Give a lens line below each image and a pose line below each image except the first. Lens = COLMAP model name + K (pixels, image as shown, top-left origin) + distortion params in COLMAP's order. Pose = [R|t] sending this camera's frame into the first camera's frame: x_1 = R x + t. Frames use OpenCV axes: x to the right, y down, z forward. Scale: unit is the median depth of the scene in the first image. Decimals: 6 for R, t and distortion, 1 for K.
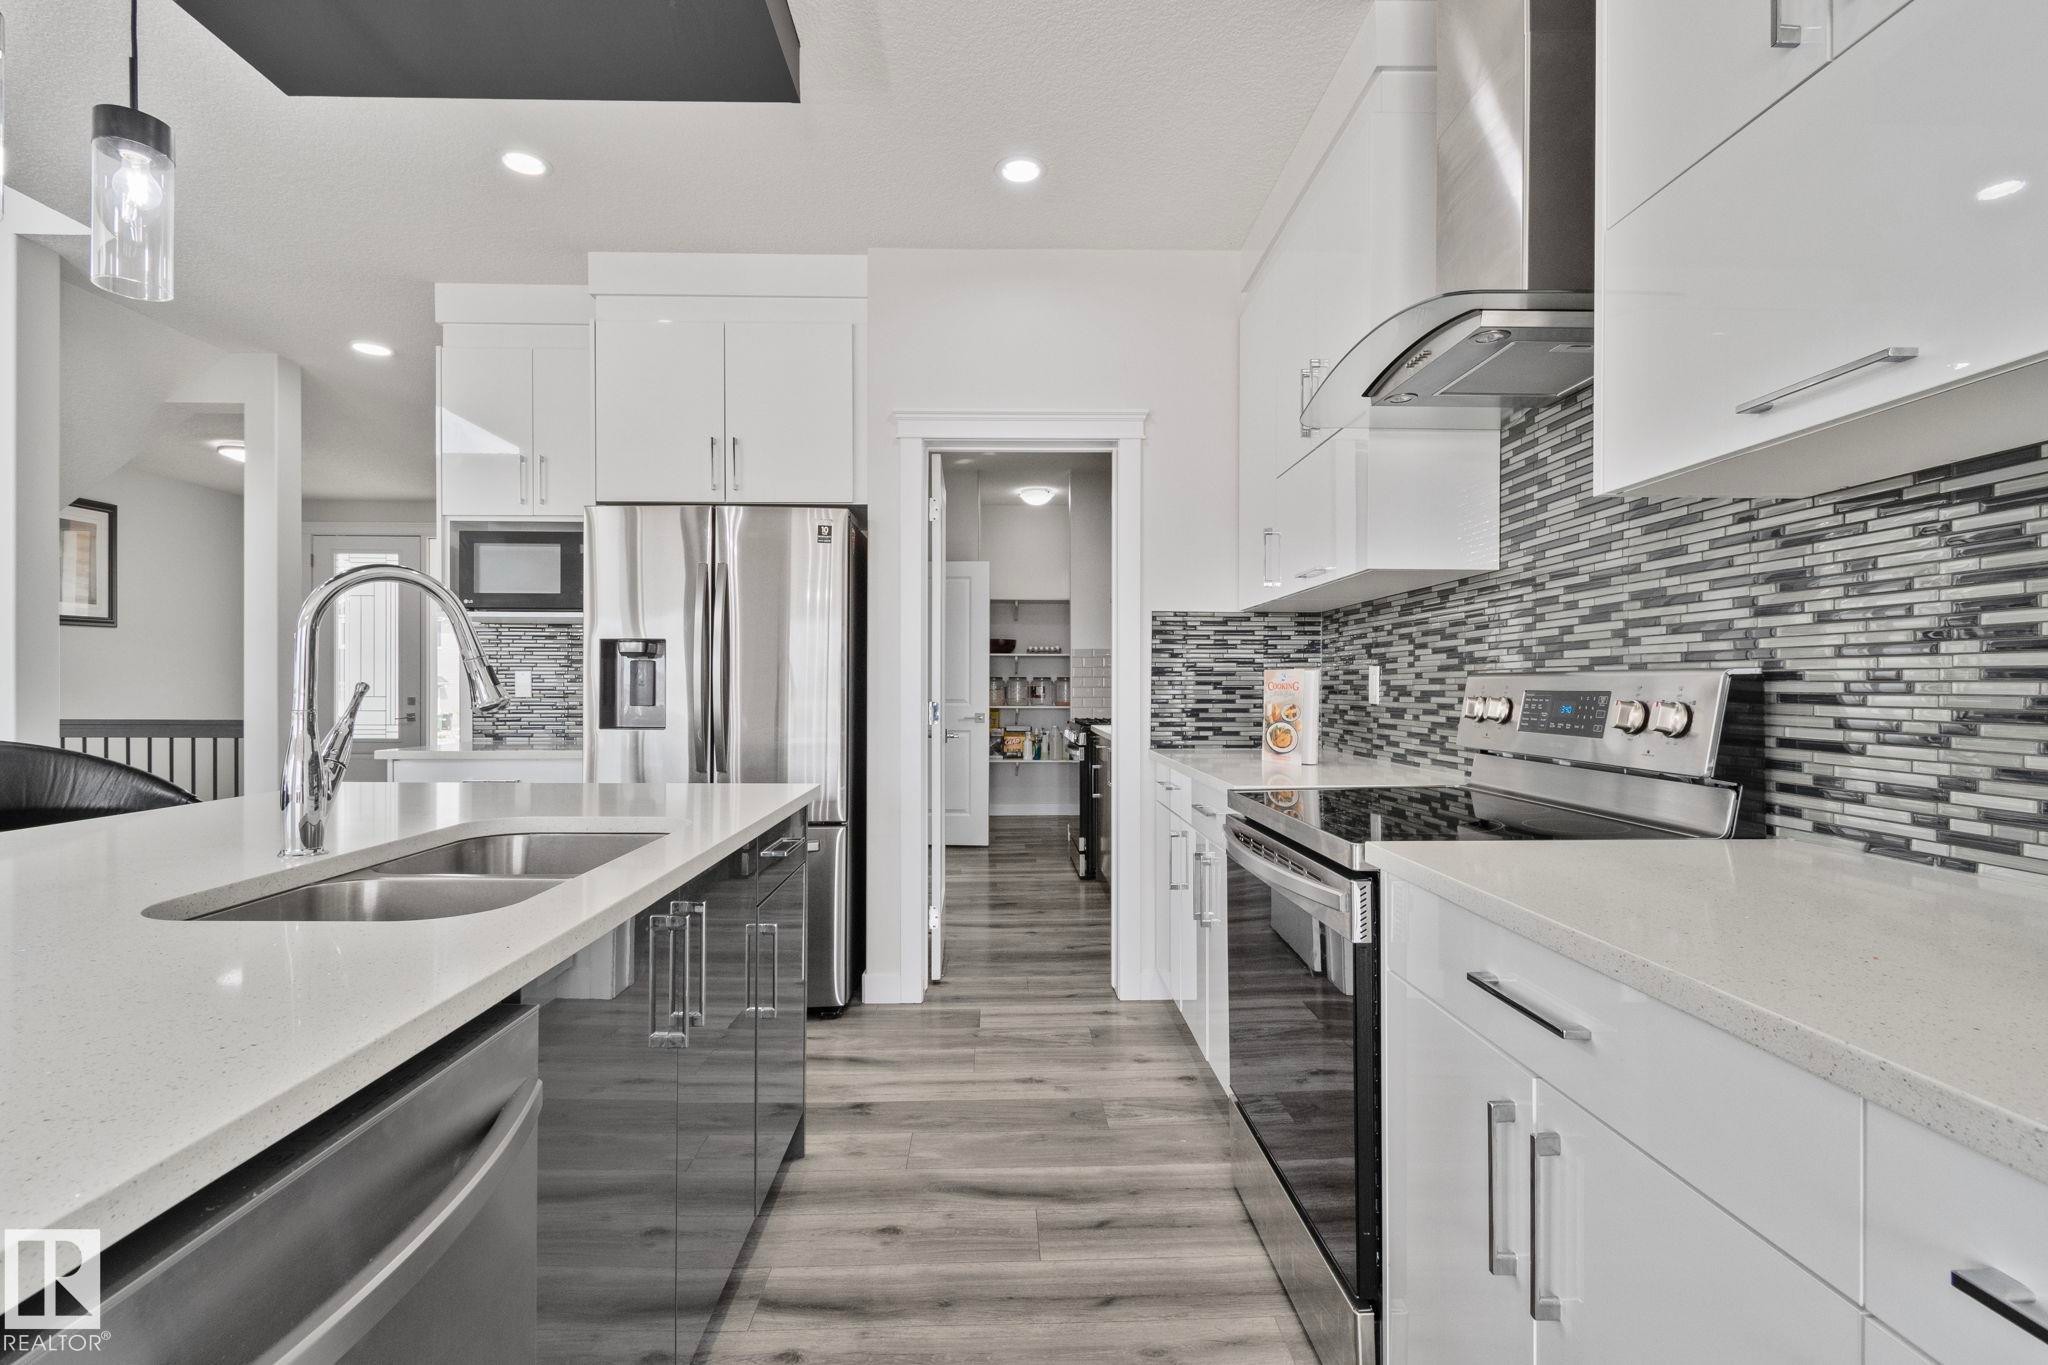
lens RADIAL K [[908.9, 0, 1015.3], [0, 908.9, 686.7], [0, 0, 1]] dist [0.001801, -0.001982]
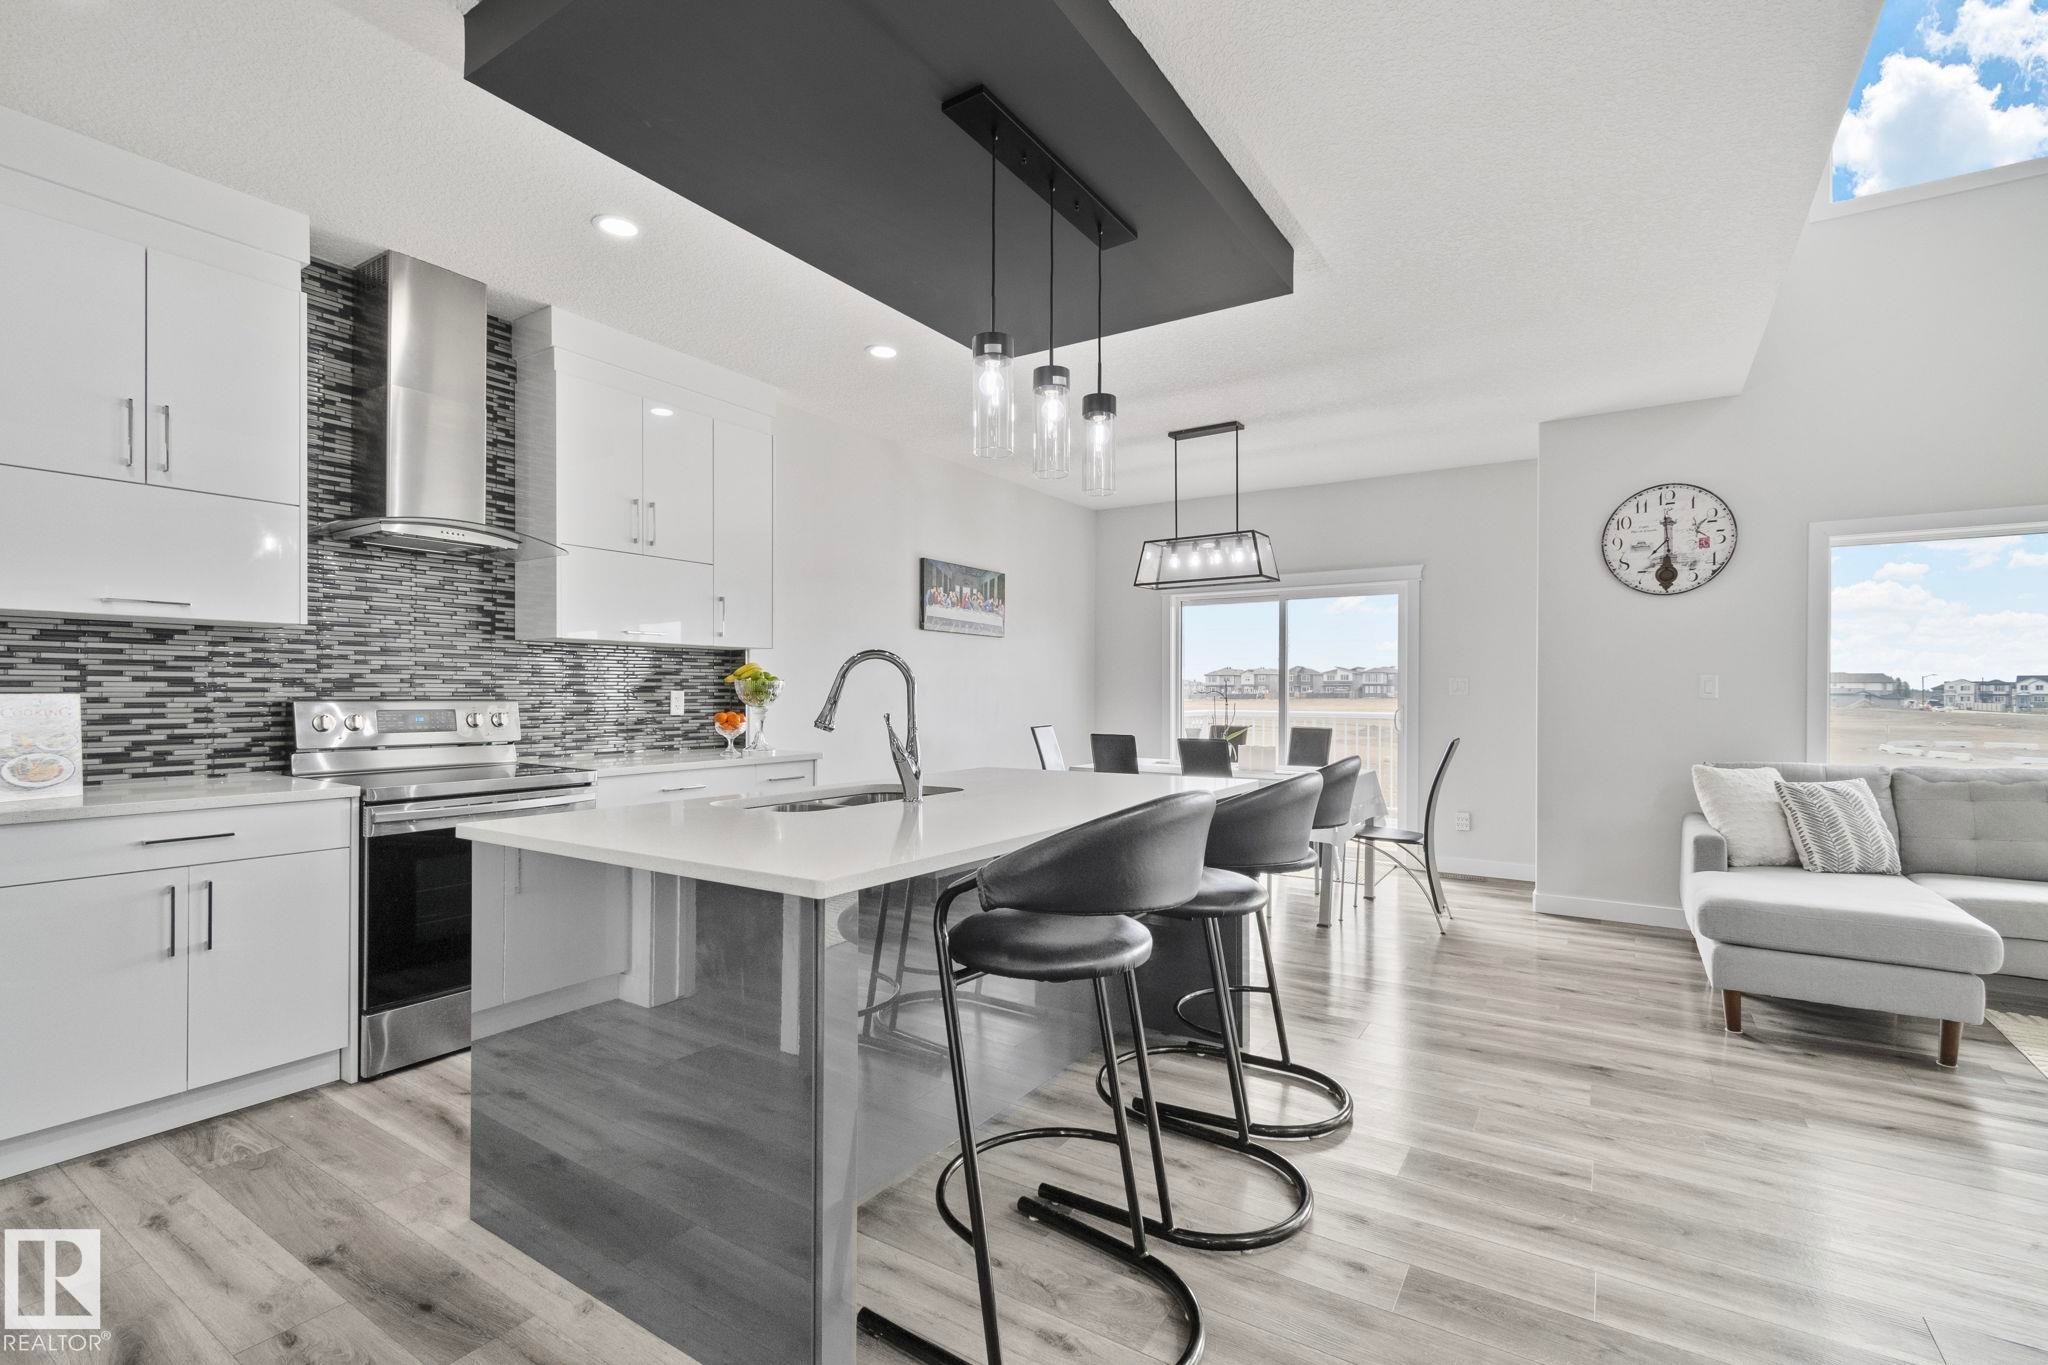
lens RADIAL K [[908.9, 0, 1021.7], [0, 908.9, 694.0], [0, 0, 1]] dist [0.001801, -0.001982]
pose [[-0.818762, -0.002425, 0.574128, -1.502995], [-0.002247, 0.999997, 0.001020, -0.032709], [-0.574129, -0.000454, -0.818765, 1.759475]]
